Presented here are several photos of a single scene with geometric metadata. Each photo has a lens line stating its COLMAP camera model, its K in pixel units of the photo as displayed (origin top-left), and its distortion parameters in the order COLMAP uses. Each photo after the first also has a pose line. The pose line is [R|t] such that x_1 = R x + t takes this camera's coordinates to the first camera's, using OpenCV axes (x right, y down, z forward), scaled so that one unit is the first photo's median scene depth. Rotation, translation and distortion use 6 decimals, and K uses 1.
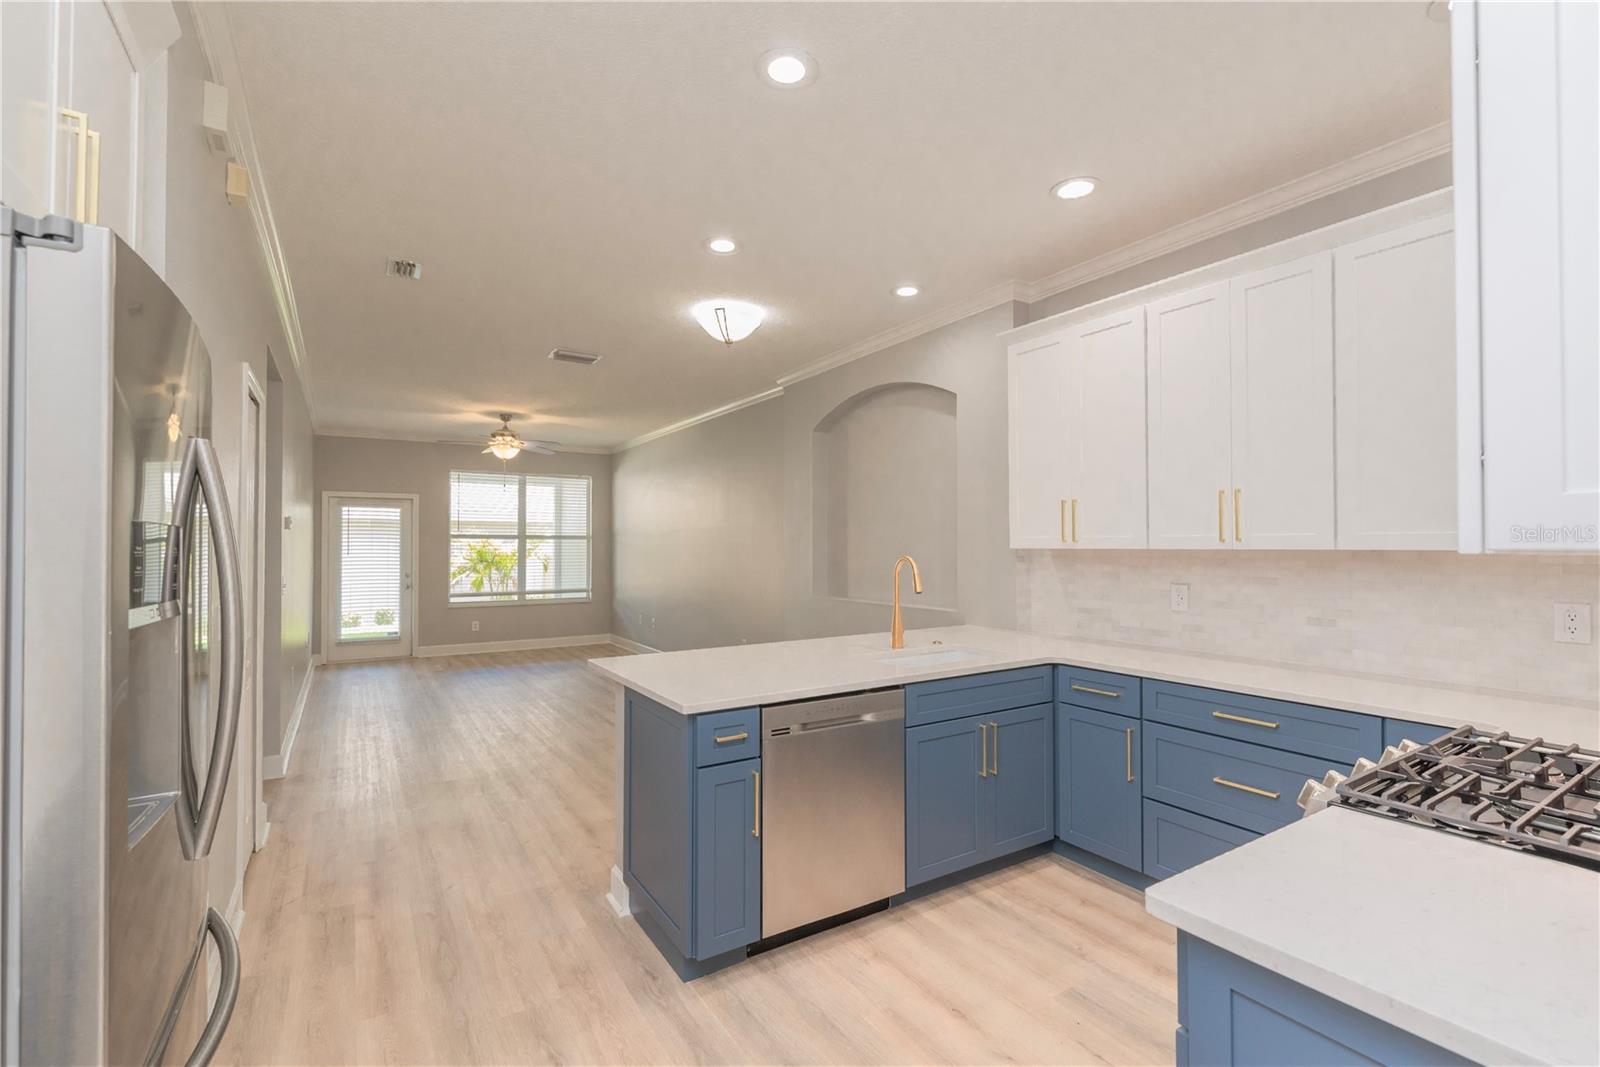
lens RADIAL K [[686.0, 0, 800.0], [0, 686.0, 533.5], [0, 0, 1]] dist [-0.000092, 0.000180]
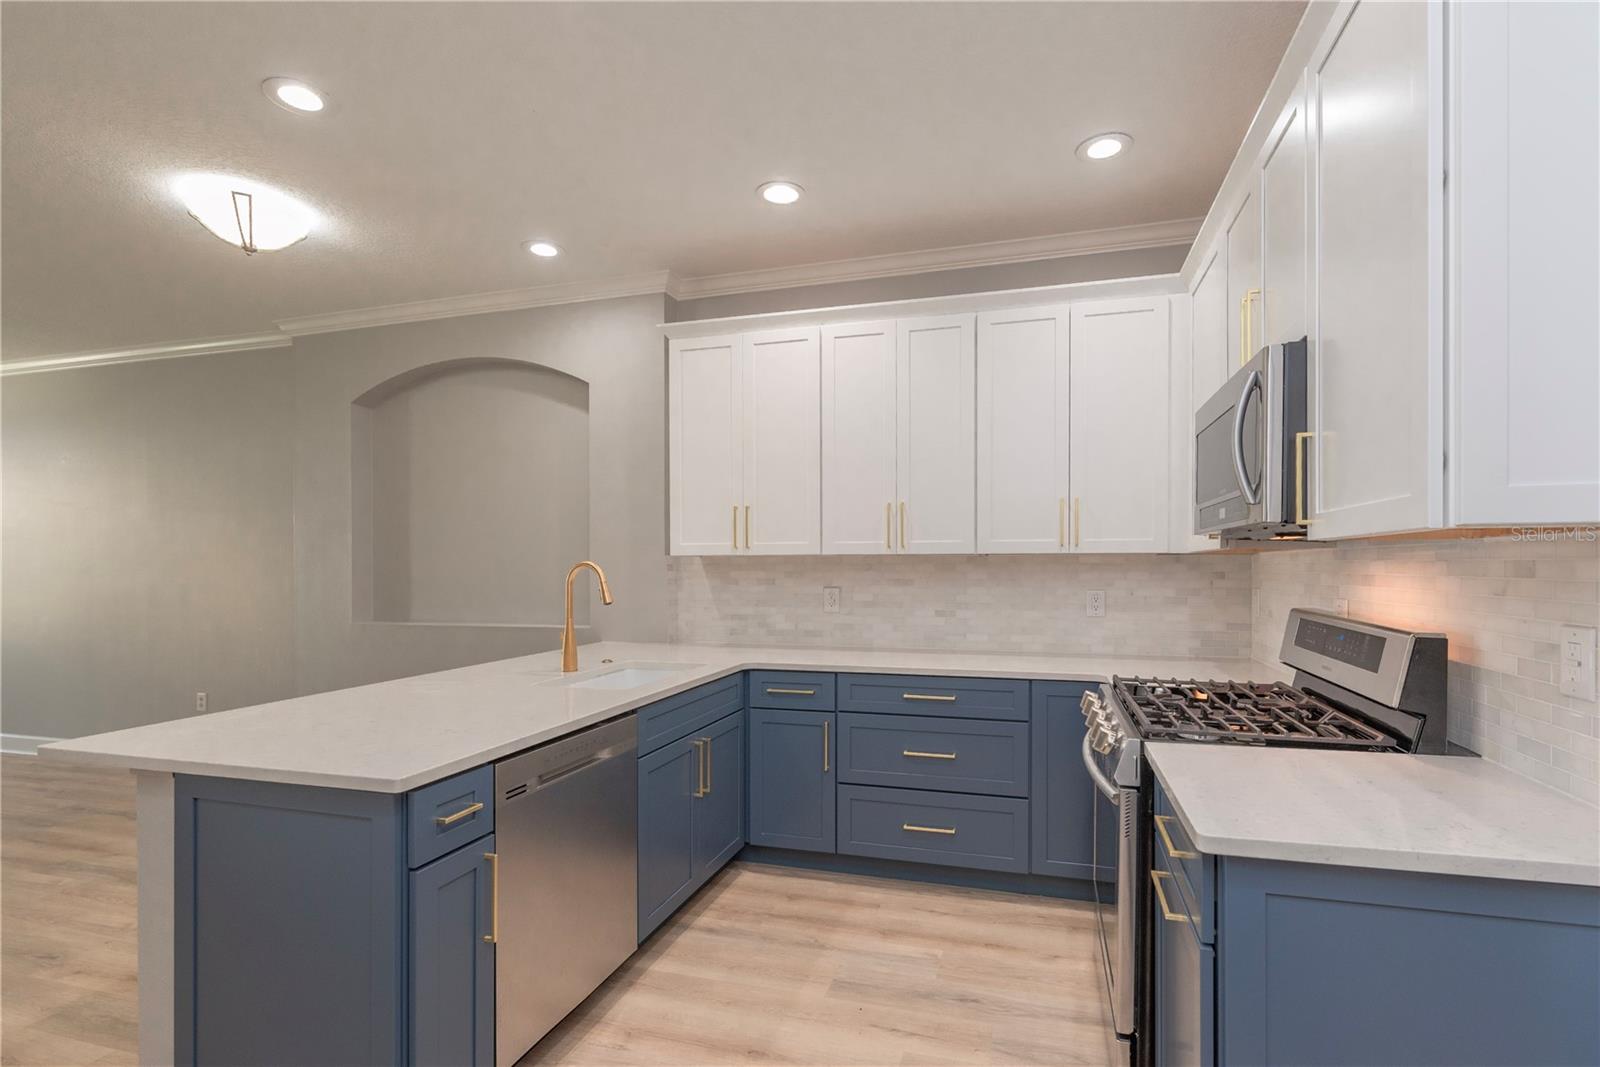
lens RADIAL K [[704.3, 0, 828.1], [0, 704.3, 563.2], [0, 0, 1]] dist [0.001807, 0.000211]
pose [[0.752599, 0.001501, 0.658478, -0.215618], [-0.012881, 0.999840, 0.012444, 0.022167], [-0.658354, -0.017847, 0.752497, 0.163856]]
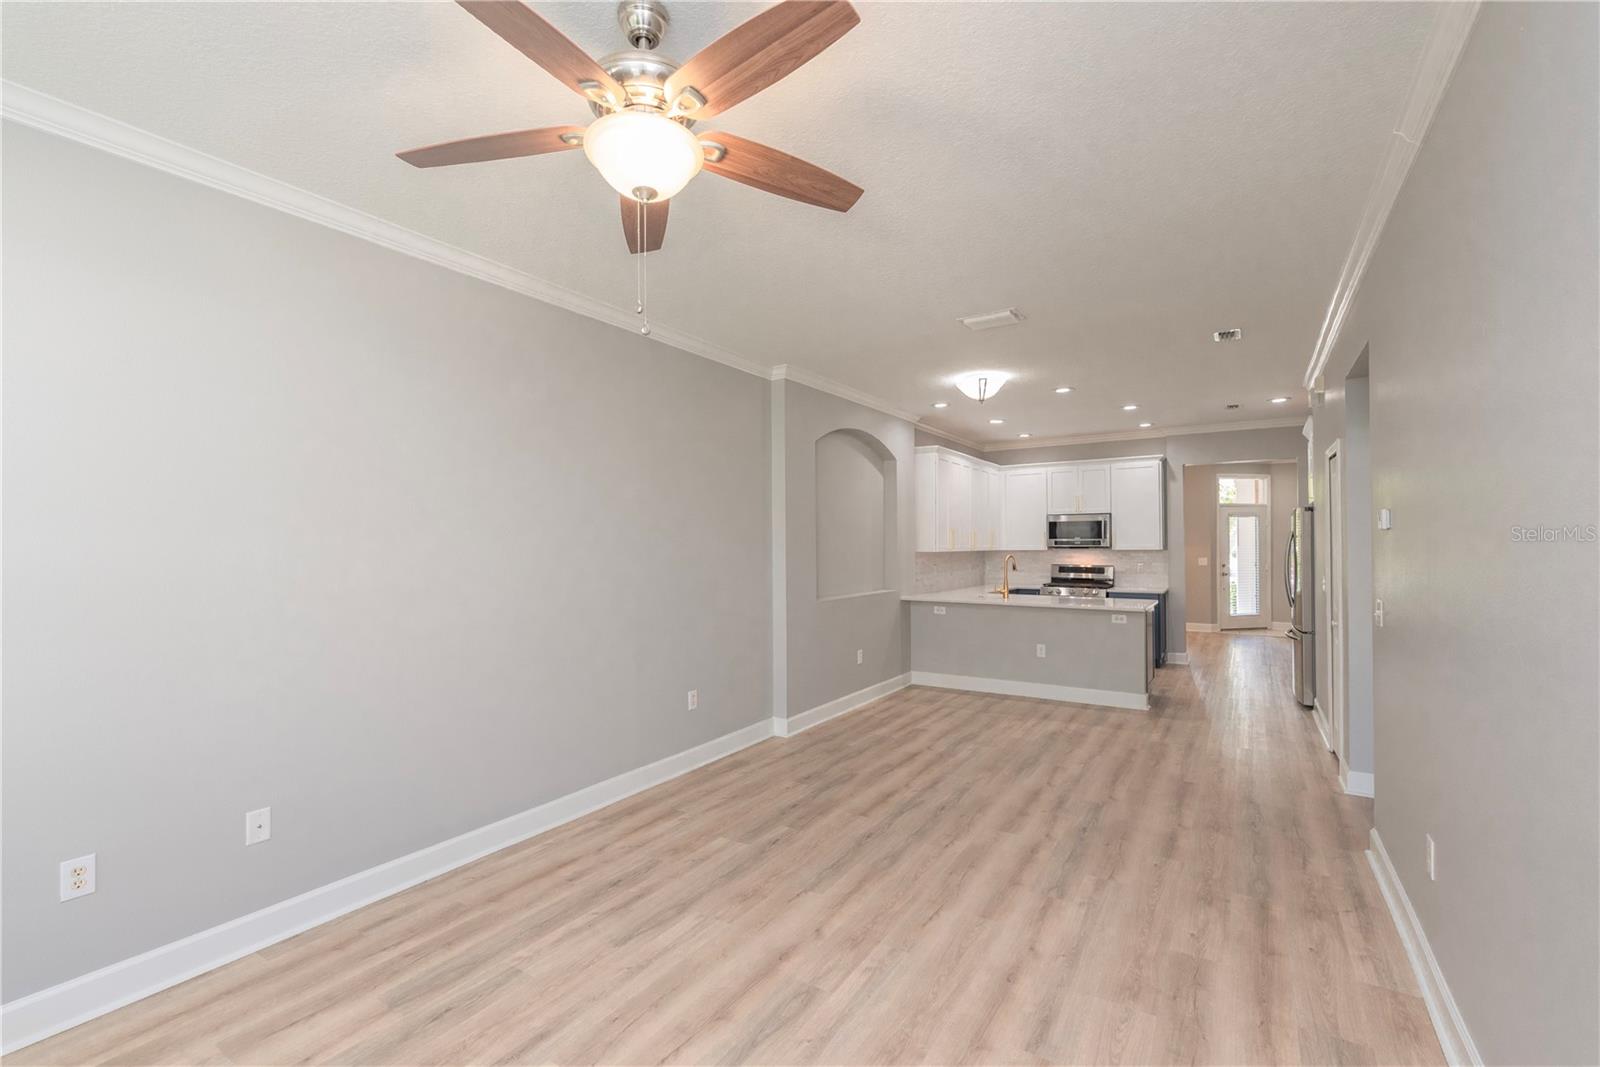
lens RADIAL K [[704.3, 0, 828.1], [0, 704.3, 563.2], [0, 0, 1]] dist [0.001807, 0.000211]
pose [[-0.452128, 0.004682, 0.891941, -1.888574], [0.012792, 0.999917, 0.001235, 0.059259], [-0.891861, 0.011968, -0.452151, 2.931160]]
